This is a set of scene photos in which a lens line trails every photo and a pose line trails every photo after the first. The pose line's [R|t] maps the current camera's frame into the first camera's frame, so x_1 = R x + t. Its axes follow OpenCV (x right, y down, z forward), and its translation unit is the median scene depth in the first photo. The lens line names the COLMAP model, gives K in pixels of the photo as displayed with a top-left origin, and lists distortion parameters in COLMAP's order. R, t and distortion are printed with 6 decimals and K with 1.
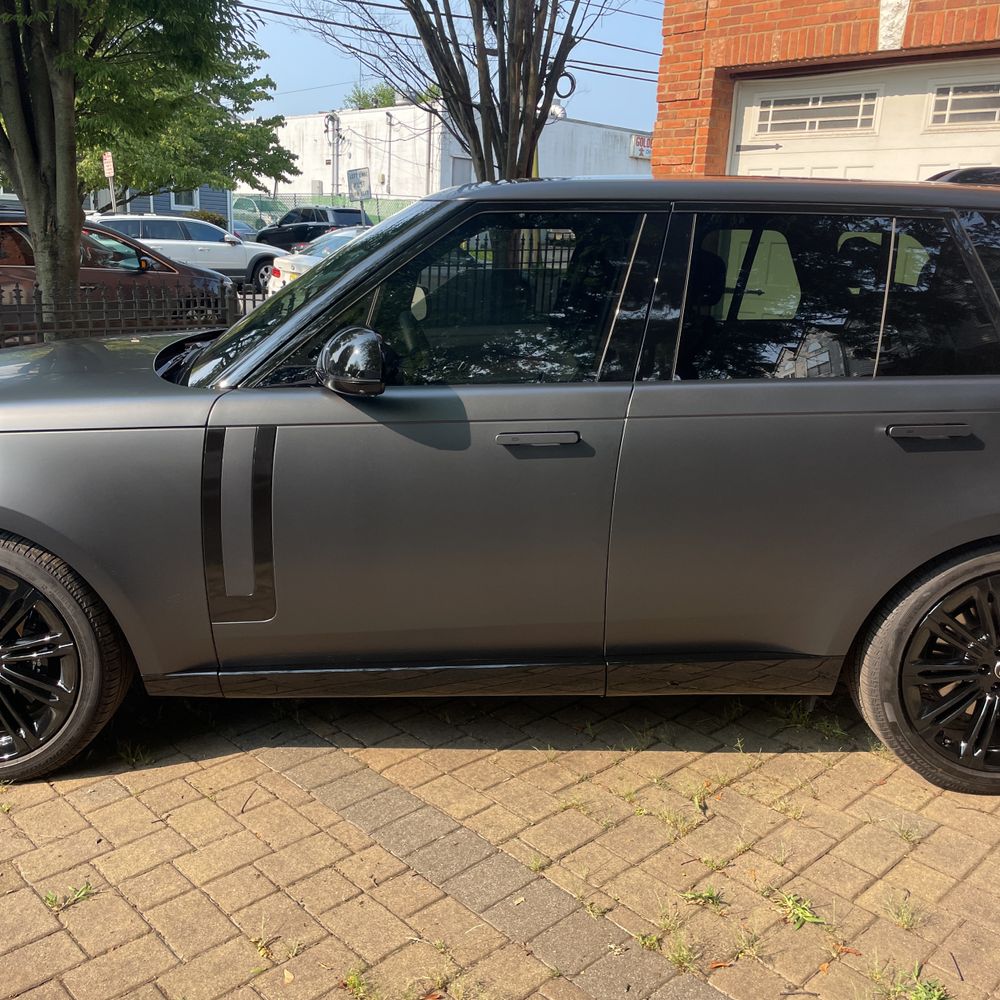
lens RADIAL K [[1012.4, 0, 488.0], [0, 1012.4, 517.2], [0, 0, 1]] dist [0.088232, -0.107233]
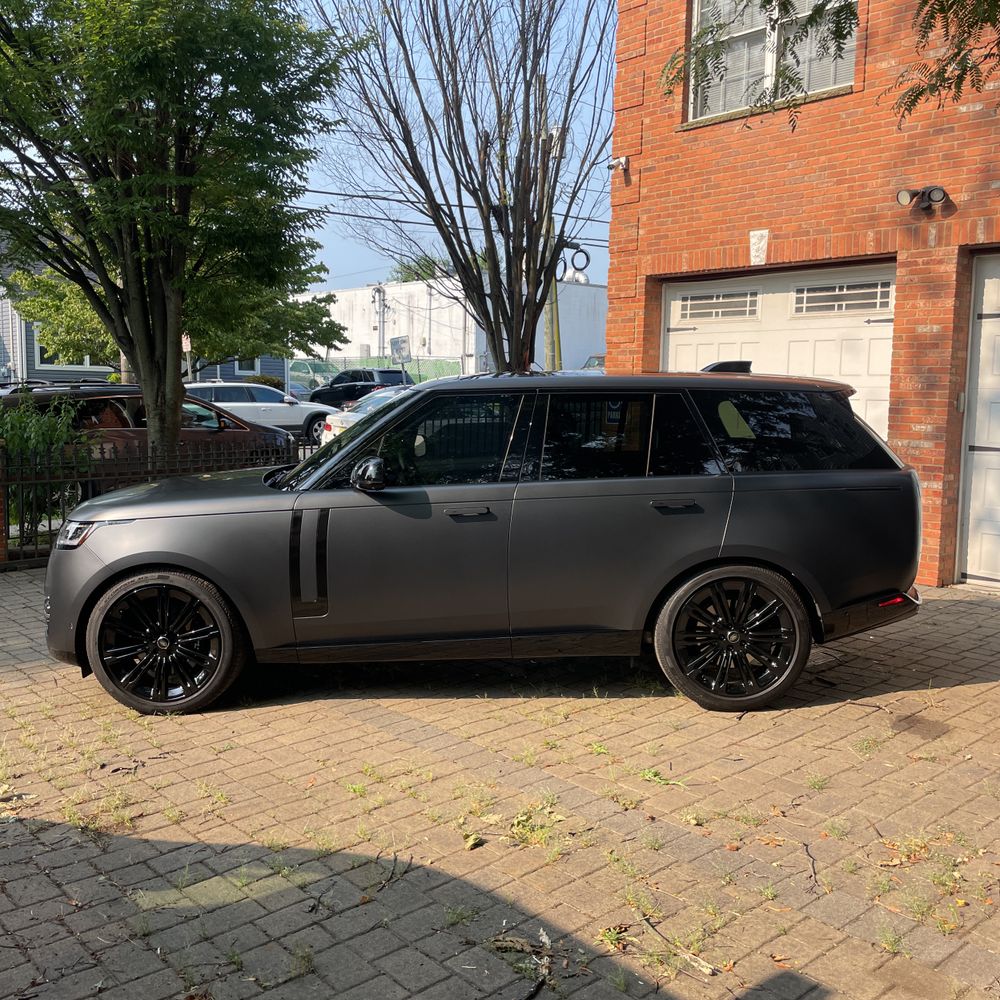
lens RADIAL K [[1012.4, 0, 488.0], [0, 1012.4, 517.2], [0, 0, 1]] dist [0.088232, -0.107233]
pose [[0.998757, -0.021977, -0.044740, 0.062612], [0.015450, 0.989841, -0.141339, 0.072416], [0.047392, 0.140472, 0.988950, -0.311690]]
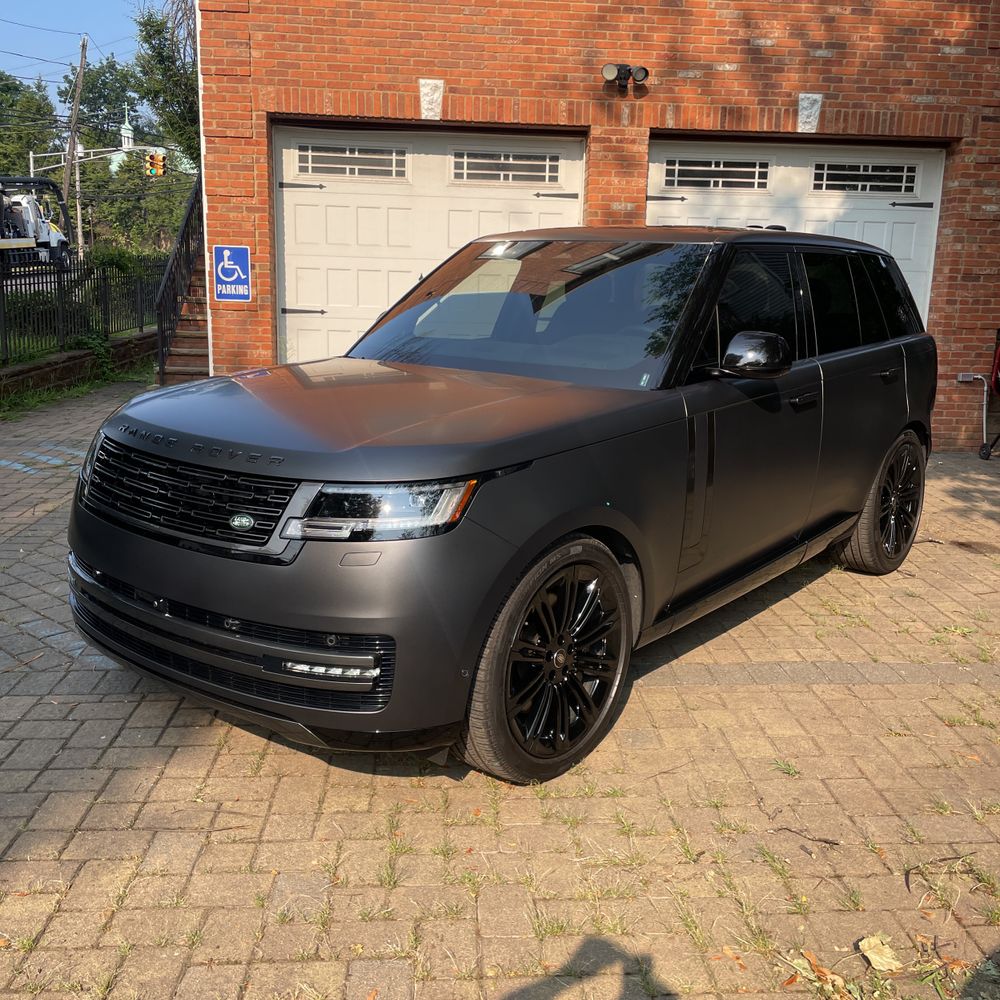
lens RADIAL K [[1012.4, 0, 488.0], [0, 1012.4, 517.2], [0, 0, 1]] dist [0.088232, -0.107233]
pose [[0.647896, -0.187264, 0.738351, -0.515551], [0.202897, 0.976718, 0.069680, -0.037560], [-0.734209, 0.104664, 0.670807, 0.123382]]
